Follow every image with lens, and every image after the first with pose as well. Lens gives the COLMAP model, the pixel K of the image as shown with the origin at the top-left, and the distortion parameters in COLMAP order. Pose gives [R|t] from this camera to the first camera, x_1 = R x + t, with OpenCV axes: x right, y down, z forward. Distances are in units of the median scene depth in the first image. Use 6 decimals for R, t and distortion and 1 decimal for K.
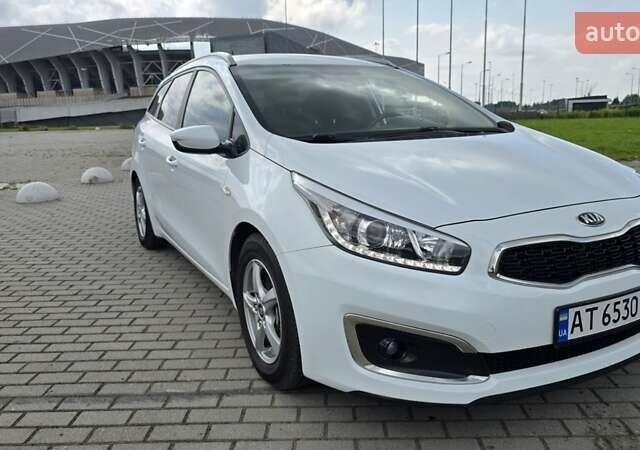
lens RADIAL K [[545.5, 0, 324.0], [0, 545.5, 224.9], [0, 0, 1]] dist [0.059723, -0.066908]
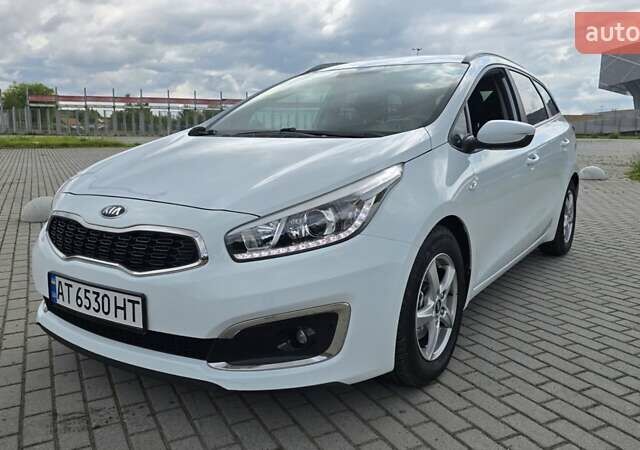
lens RADIAL K [[545.5, 0, 322.1], [0, 545.5, 221.3], [0, 0, 1]] dist [0.059723, -0.066908]
pose [[0.463498, 0.173207, -0.869005, 1.394443], [-0.191253, 0.977148, 0.092754, -0.146063], [0.865212, 0.123208, 0.486033, 0.739328]]
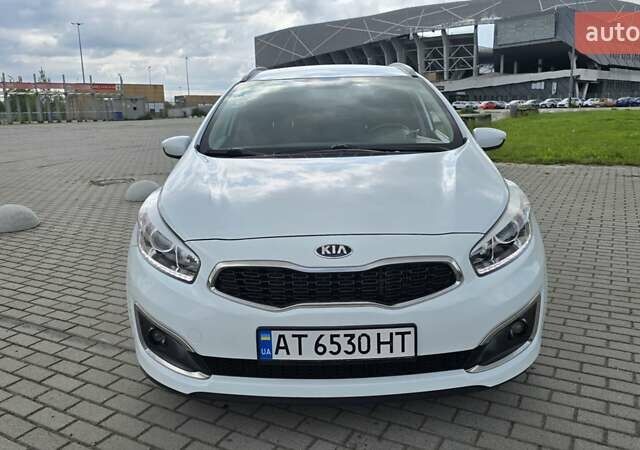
lens RADIAL K [[545.5, 0, 323.0], [0, 545.5, 226.9], [0, 0, 1]] dist [0.059723, -0.066908]
pose [[0.877026, 0.107325, -0.468302, 0.826408], [-0.092868, 0.994217, 0.053933, -0.095081], [0.471382, -0.003810, 0.881921, 0.085513]]
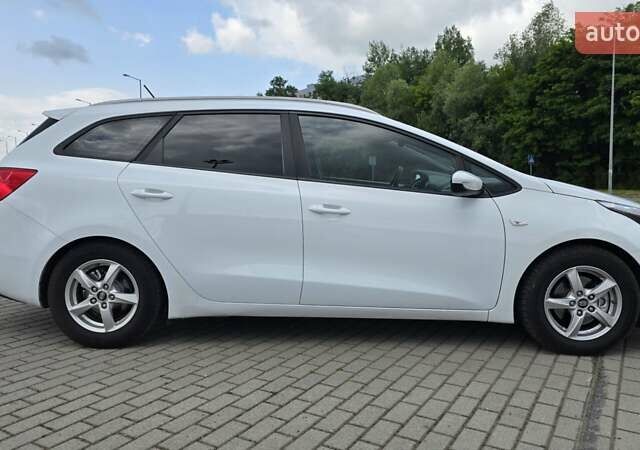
lens RADIAL K [[545.5, 0, 320.6], [0, 545.5, 226.9], [0, 0, 1]] dist [0.059723, -0.066908]
pose [[0.495878, -0.058392, 0.866427, -1.724394], [0.159519, 0.986884, -0.024786, -0.108023], [-0.853615, 0.150502, 0.498689, 0.897383]]
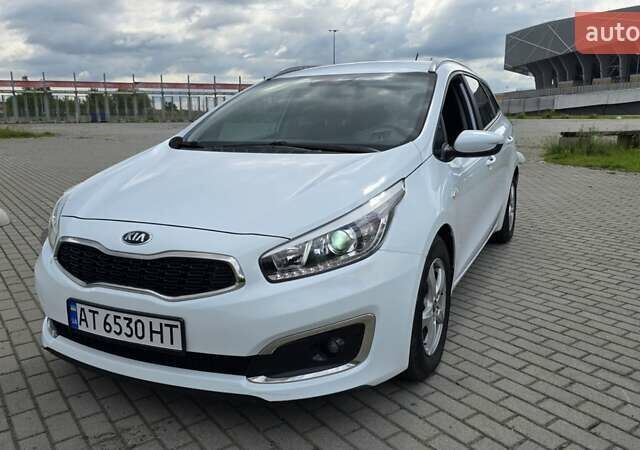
lens RADIAL K [[545.5, 0, 322.3], [0, 545.5, 231.6], [0, 0, 1]] dist [0.059723, -0.066908]
pose [[0.591227, 0.192704, -0.783145, 1.351196], [-0.165159, 0.979385, 0.116306, -0.181906], [0.789413, 0.060581, 0.610866, 0.558683]]
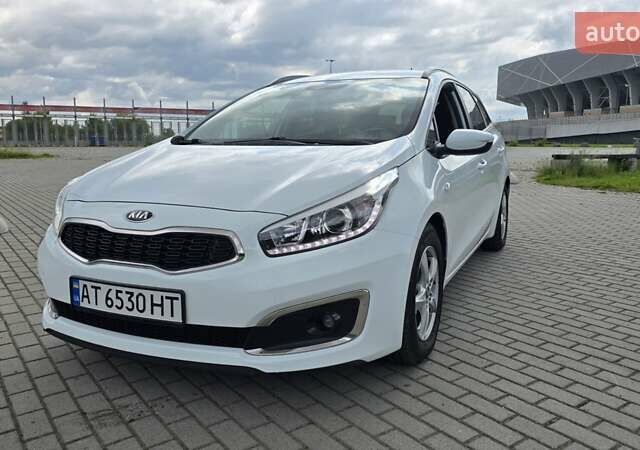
lens RADIAL K [[545.5, 0, 323.5], [0, 545.5, 224.7], [0, 0, 1]] dist [0.059723, -0.066908]
pose [[0.597925, 0.148943, -0.787592, 1.394279], [-0.173377, 0.983355, 0.054340, -0.103813], [0.782577, 0.104059, 0.613796, 0.540886]]
